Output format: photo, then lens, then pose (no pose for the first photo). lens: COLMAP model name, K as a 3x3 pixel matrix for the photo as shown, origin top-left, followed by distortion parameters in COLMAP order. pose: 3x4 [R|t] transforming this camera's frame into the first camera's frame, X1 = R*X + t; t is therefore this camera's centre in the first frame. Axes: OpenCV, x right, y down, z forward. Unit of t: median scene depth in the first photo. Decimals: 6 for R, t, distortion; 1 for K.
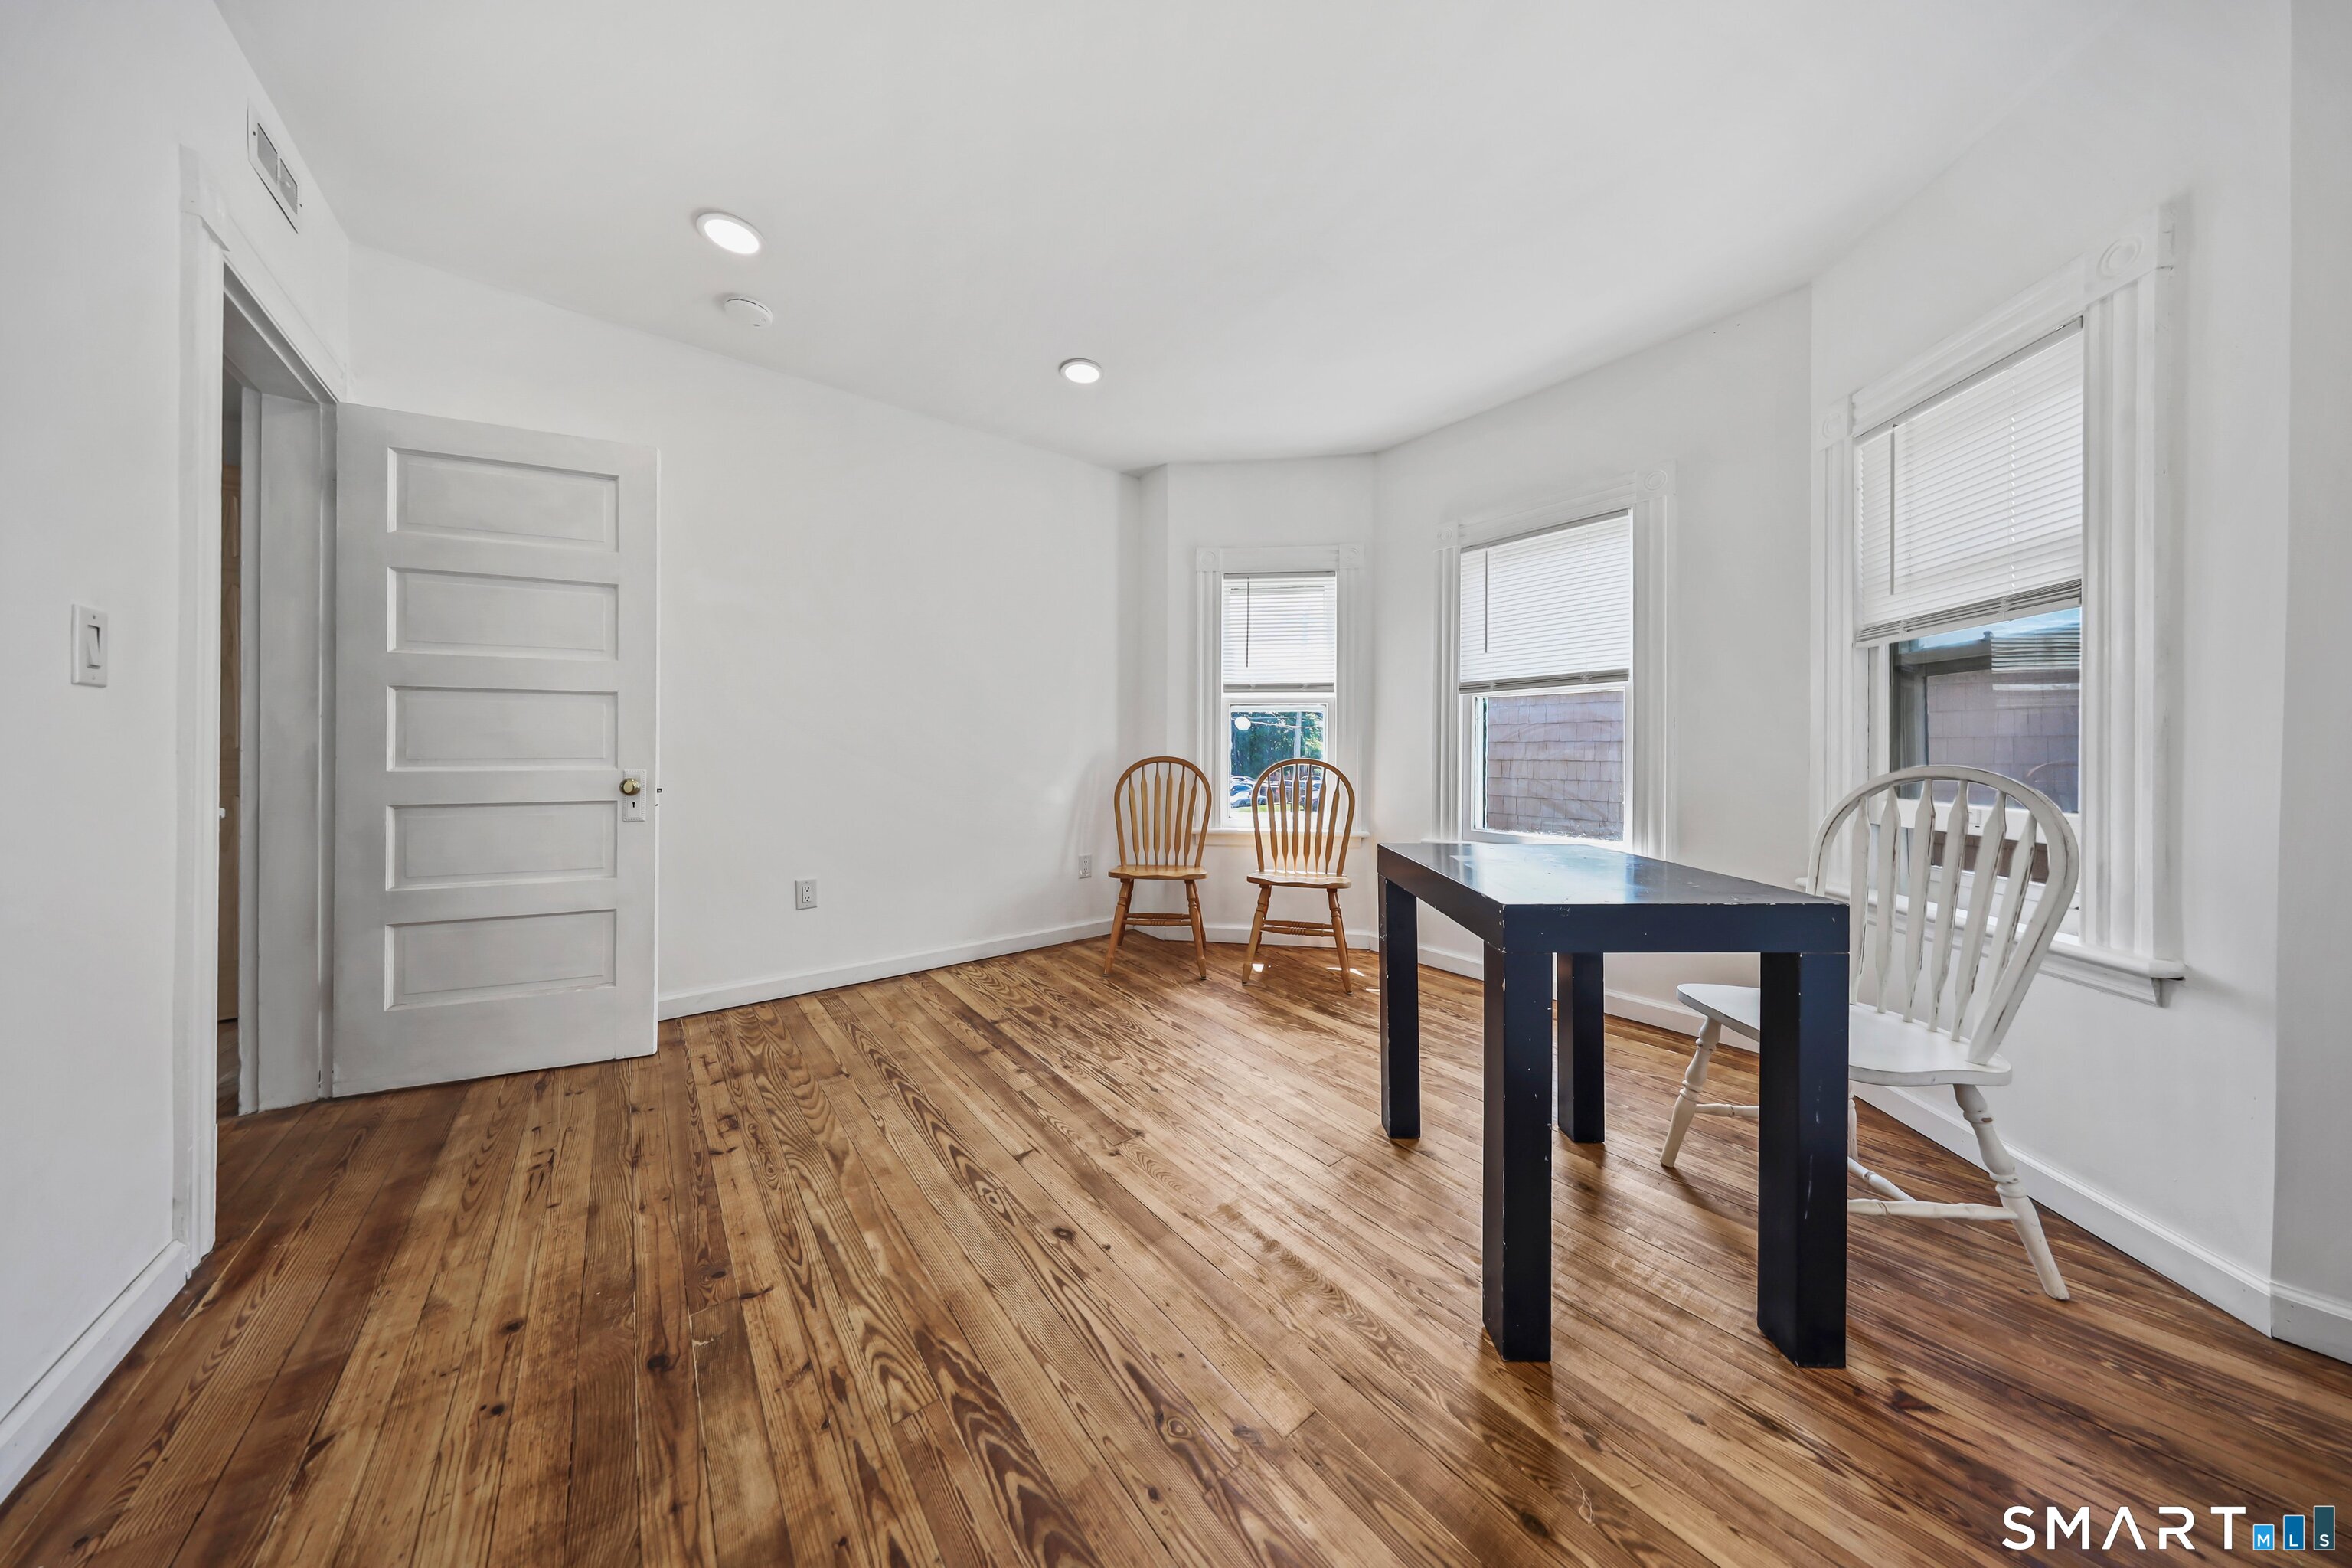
lens RADIAL K [[715.7, 0, 1171.6], [0, 715.7, 762.8], [0, 0, 1]] dist [0.001622, 0.000072]
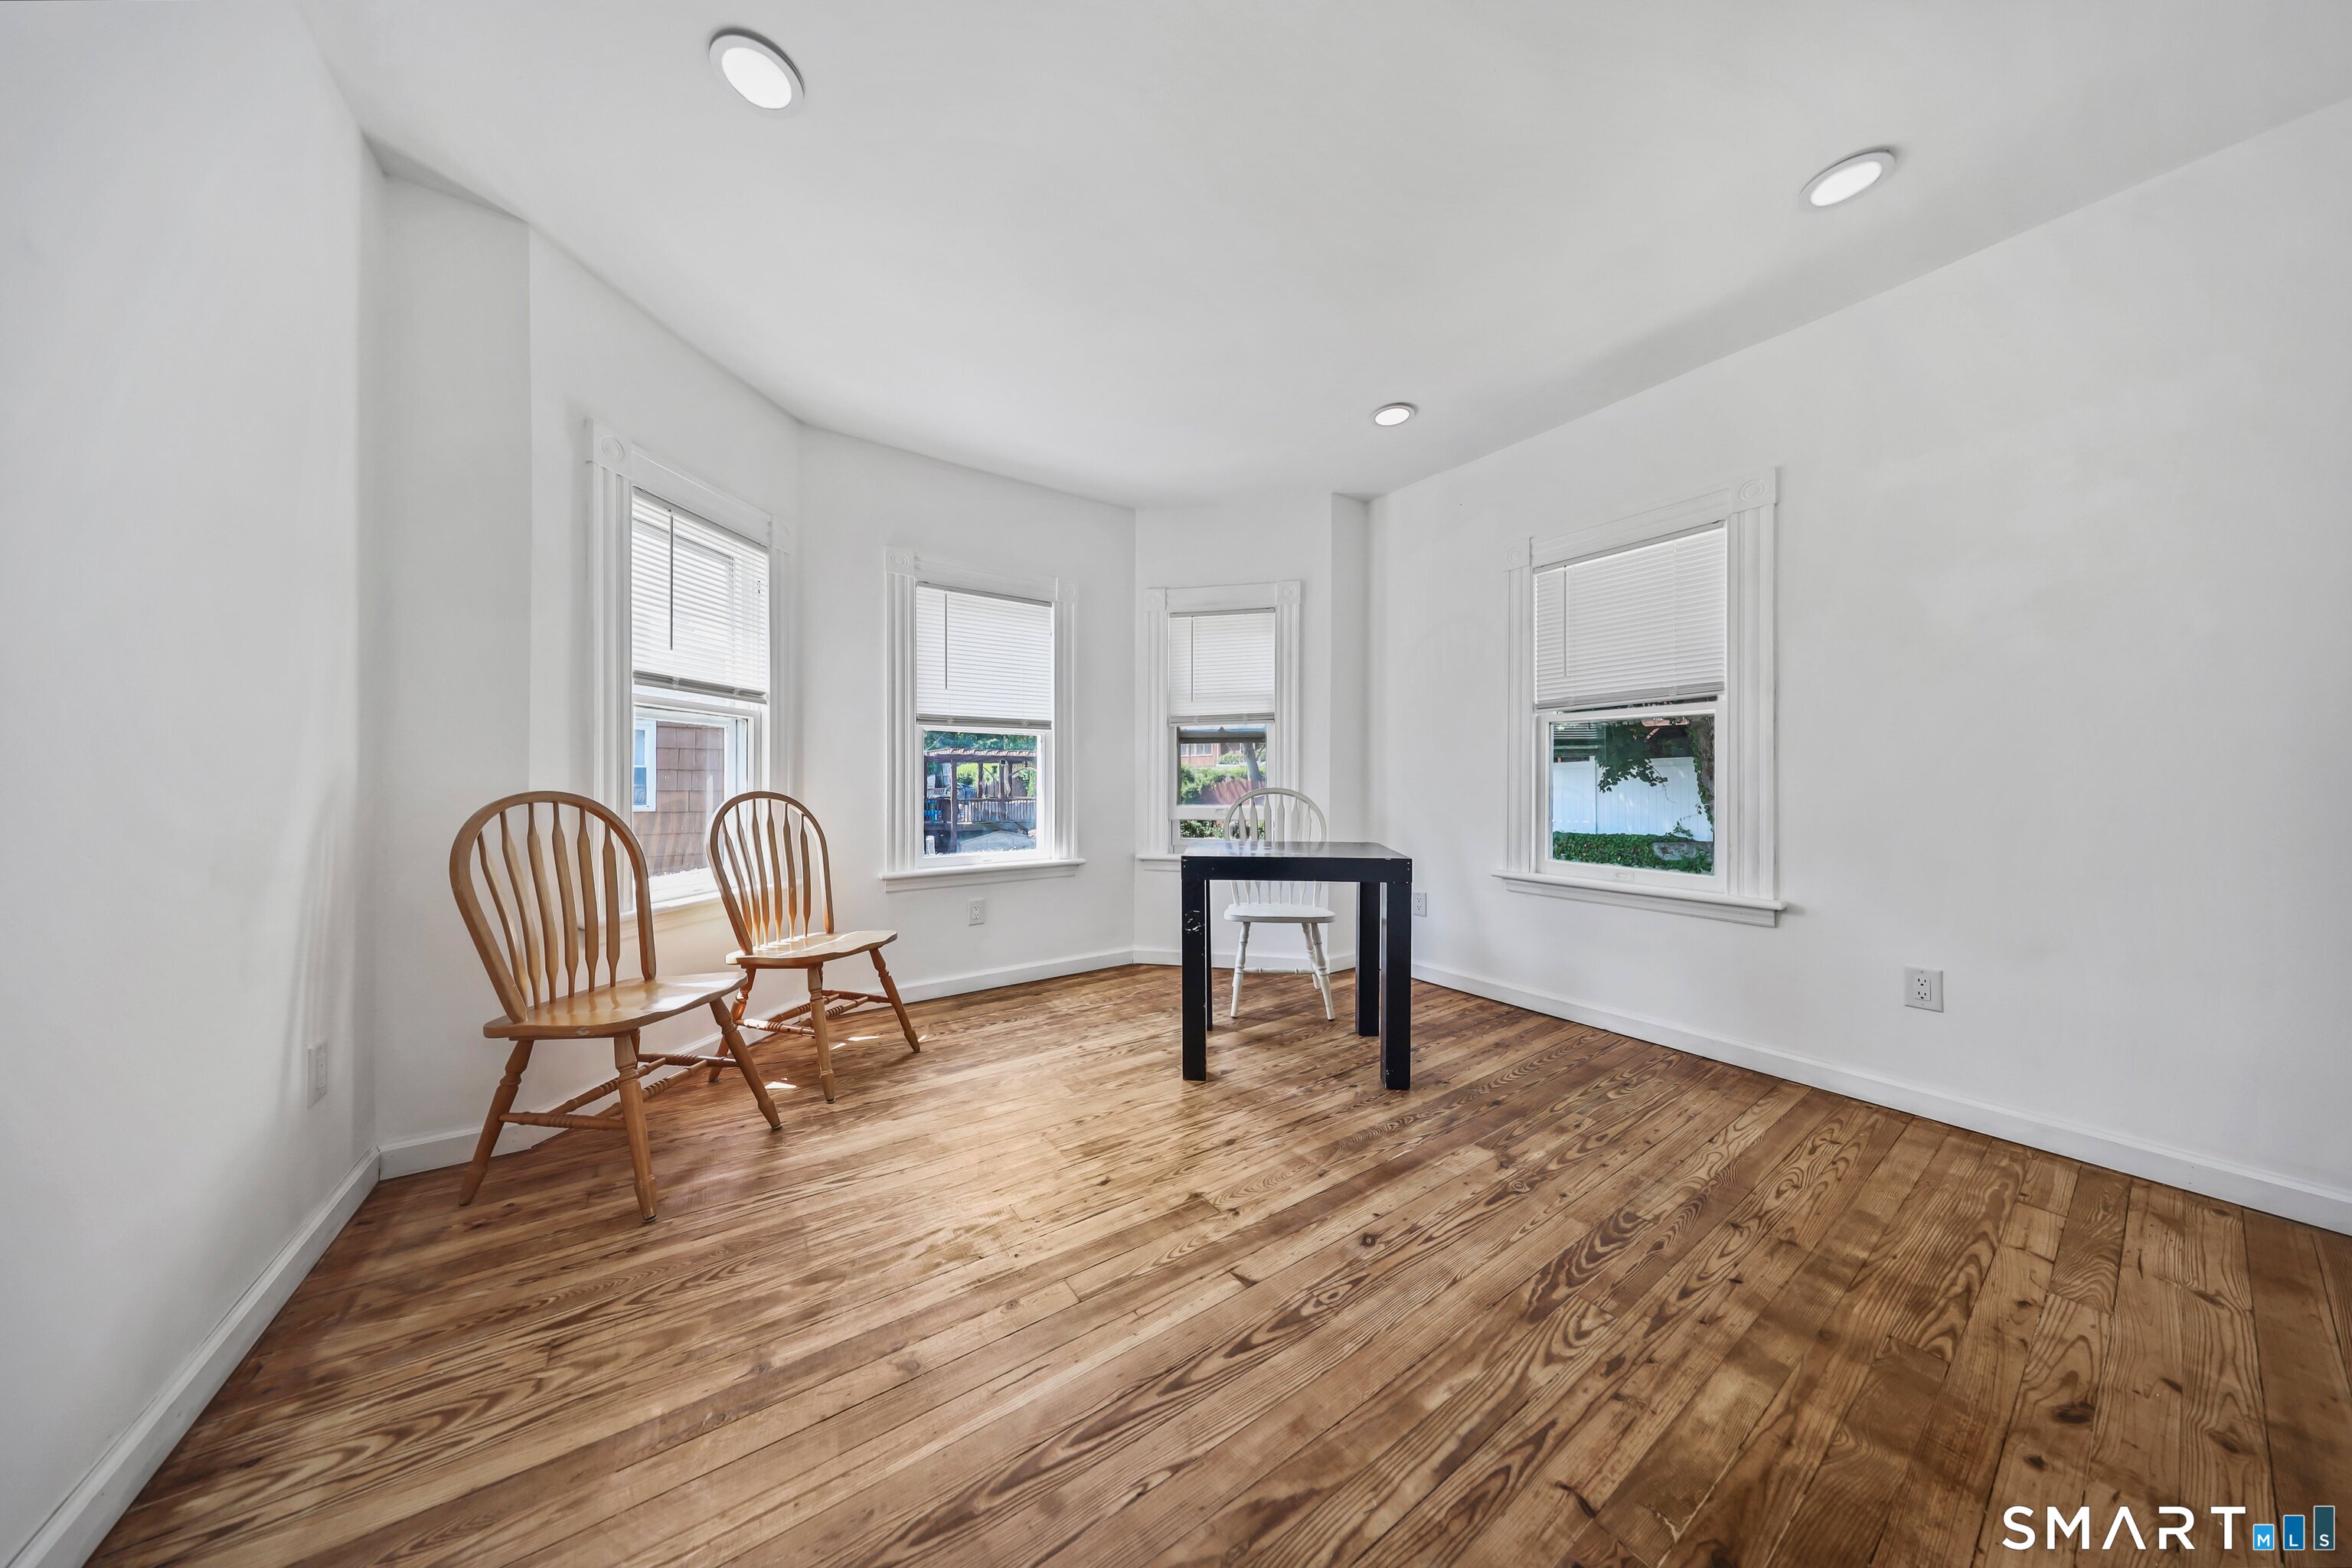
lens RADIAL K [[697.2, 0, 1176.8], [0, 697.2, 791.7], [0, 0, 1]] dist [-0.000410, -0.000136]
pose [[0.045617, -0.014576, 0.998853, -1.208012], [0.015025, 0.999790, 0.013903, -0.020457], [-0.998846, 0.014374, 0.045827, 1.258188]]
